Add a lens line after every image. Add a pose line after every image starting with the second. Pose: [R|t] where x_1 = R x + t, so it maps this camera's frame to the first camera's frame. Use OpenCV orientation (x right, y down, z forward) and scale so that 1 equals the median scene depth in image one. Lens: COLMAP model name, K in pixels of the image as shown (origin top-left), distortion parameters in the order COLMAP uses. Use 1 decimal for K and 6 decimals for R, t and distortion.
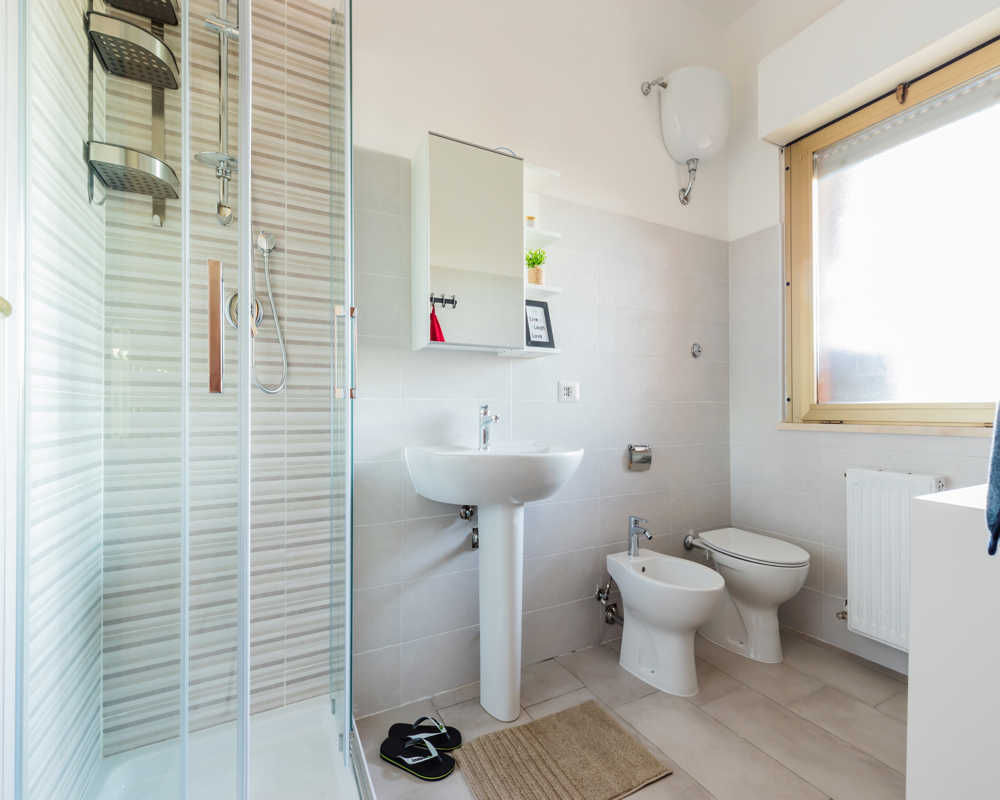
lens RADIAL K [[441.2, 0, 500.0], [0, 441.2, 400.0], [0, 0, 1]] dist [-0.001055, -0.000623]
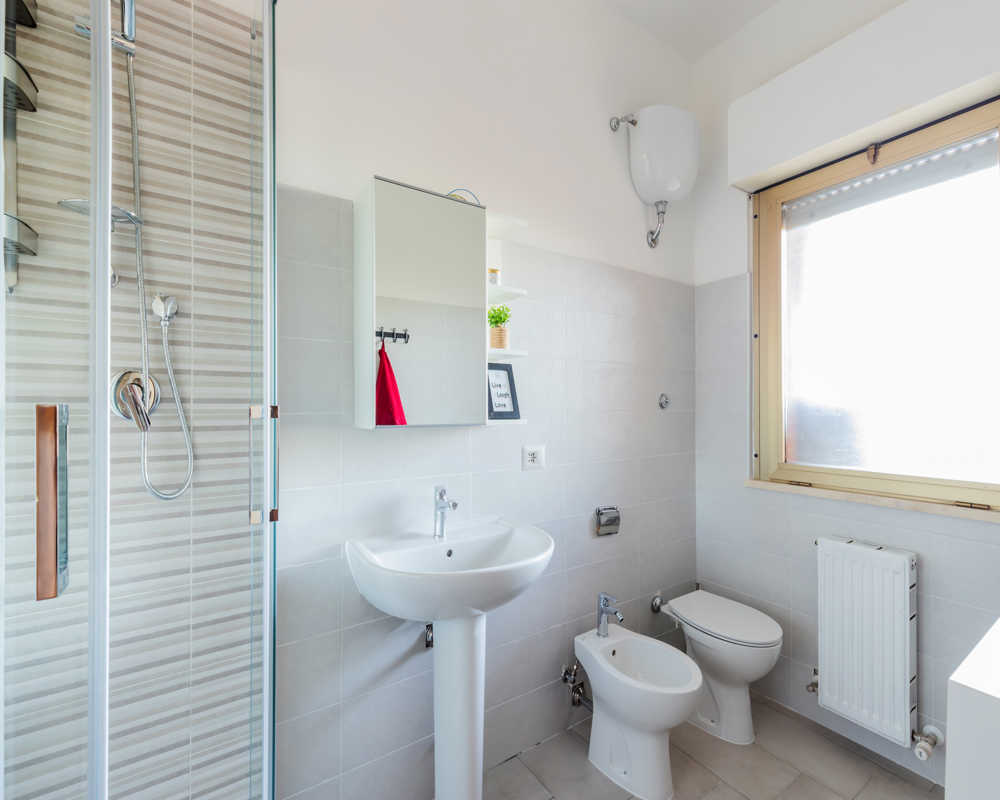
lens RADIAL K [[441.2, 0, 500.0], [0, 441.2, 400.0], [0, 0, 1]] dist [-0.001055, -0.000623]
pose [[0.994611, 0.002165, 0.103658, -0.008419], [-0.002468, 0.999993, 0.002795, -0.154575], [-0.103651, -0.003036, 0.994609, 0.116506]]
